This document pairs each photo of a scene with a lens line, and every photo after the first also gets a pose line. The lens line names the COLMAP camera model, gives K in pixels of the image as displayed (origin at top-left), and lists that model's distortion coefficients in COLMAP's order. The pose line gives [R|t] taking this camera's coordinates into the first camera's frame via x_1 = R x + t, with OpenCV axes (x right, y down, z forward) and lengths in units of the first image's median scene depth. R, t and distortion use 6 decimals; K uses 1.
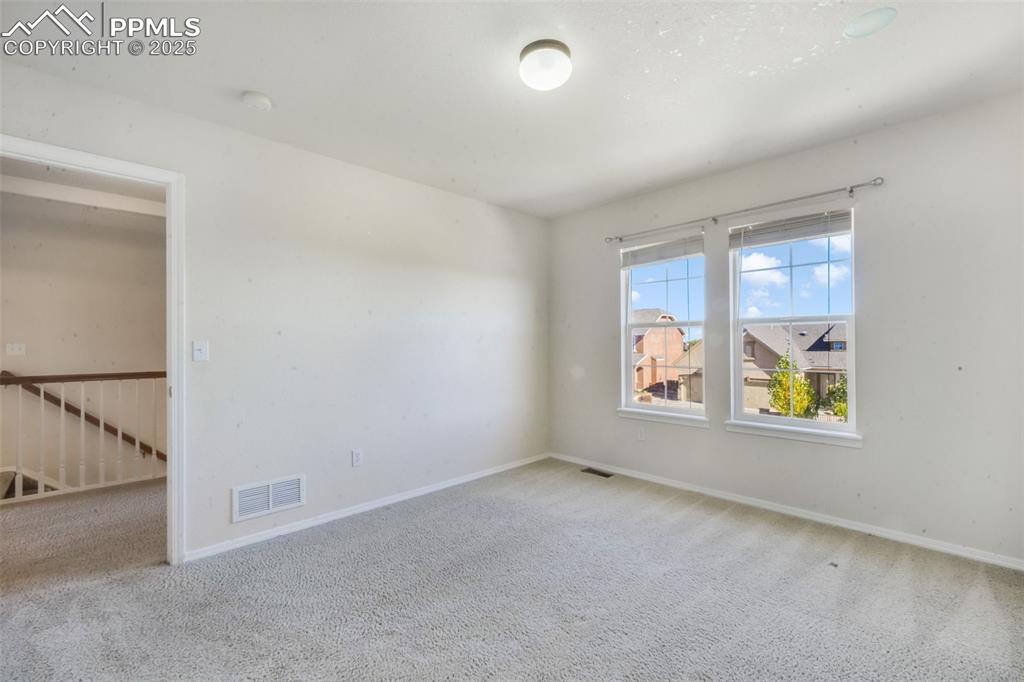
lens RADIAL K [[434.3, 0, 509.4], [0, 434.3, 343.1], [0, 0, 1]] dist [0.002839, 0.000256]
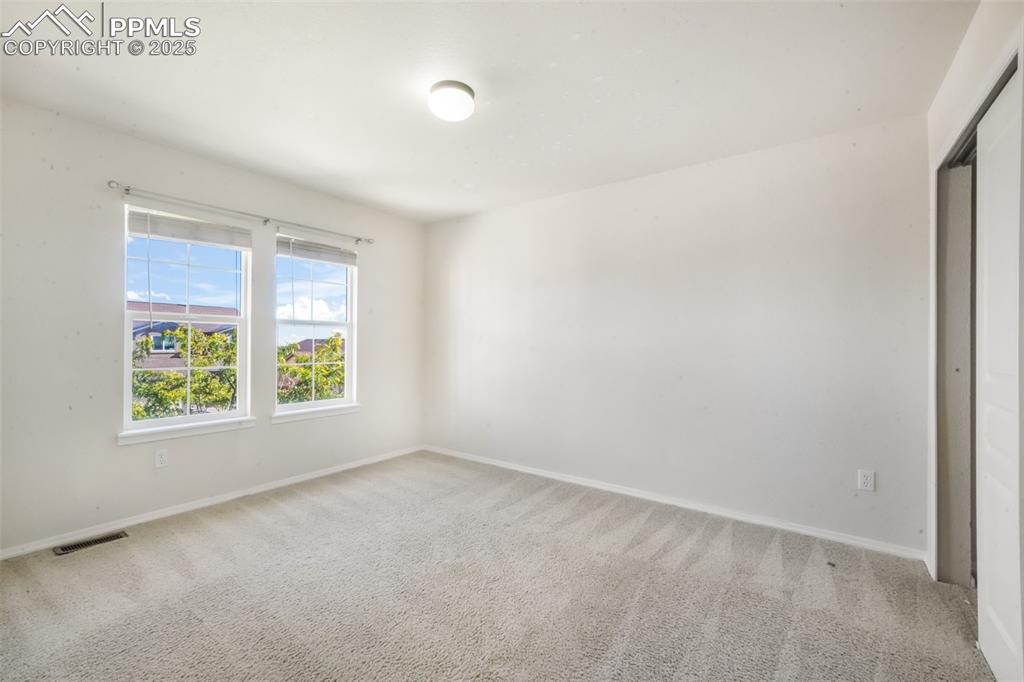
lens RADIAL K [[434.3, 0, 509.4], [0, 434.3, 343.1], [0, 0, 1]] dist [0.002839, 0.000256]
pose [[-0.166765, 0.001372, 0.985996, -0.617345], [-0.008640, 0.999959, -0.002852, 0.002801], [-0.985959, -0.008995, -0.166746, 0.587306]]
